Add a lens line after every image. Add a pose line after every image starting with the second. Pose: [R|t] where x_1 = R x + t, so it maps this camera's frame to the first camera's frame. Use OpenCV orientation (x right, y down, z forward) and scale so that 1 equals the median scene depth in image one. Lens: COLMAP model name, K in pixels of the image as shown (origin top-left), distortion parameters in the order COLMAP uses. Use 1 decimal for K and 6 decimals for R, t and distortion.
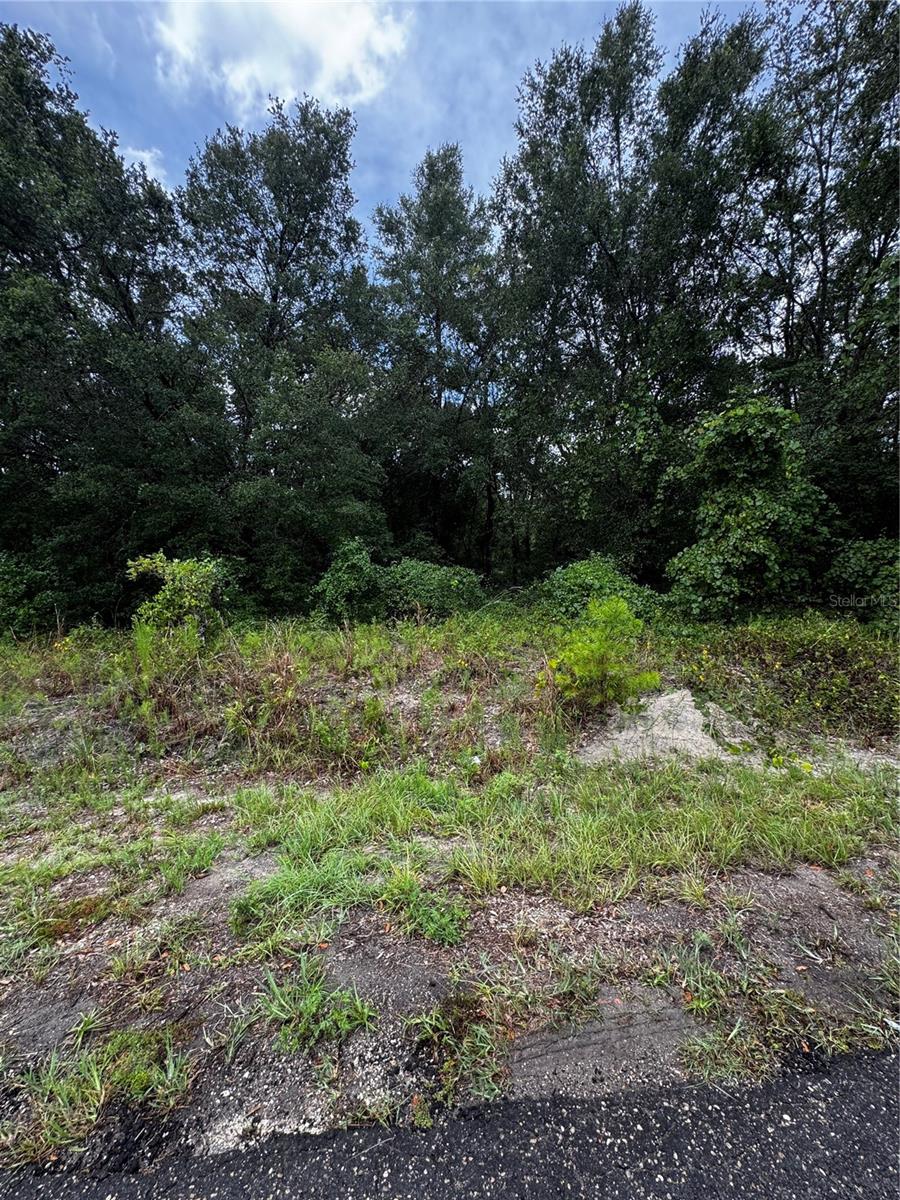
lens RADIAL K [[482.0, 0, 450.0], [0, 482.0, 600.0], [0, 0, 1]] dist [0.001534, 0.000872]
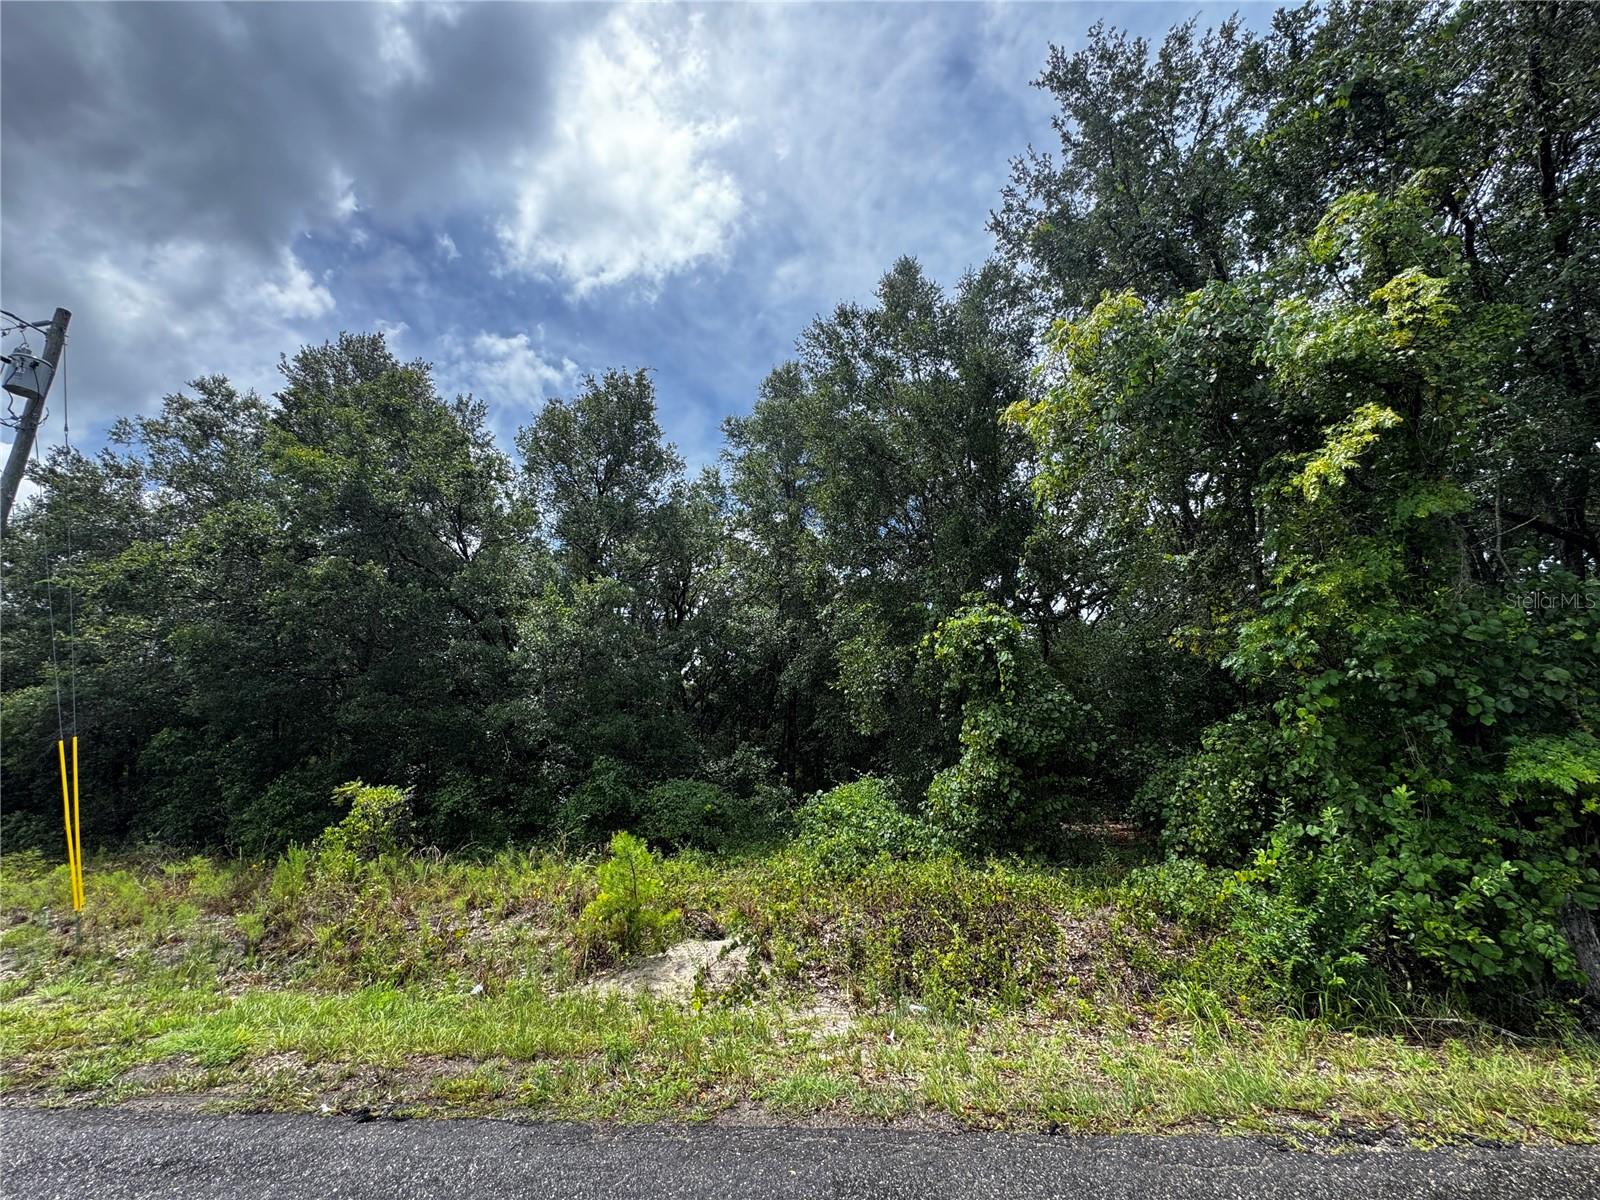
lens RADIAL K [[642.7, 0, 800.0], [0, 642.7, 600.0], [0, 0, 1]] dist [0.001534, 0.000872]
pose [[0.981220, -0.048589, -0.186669, 0.486270], [-0.015587, 0.944615, -0.327811, -0.012533], [0.192259, 0.324565, 0.926118, -0.227197]]
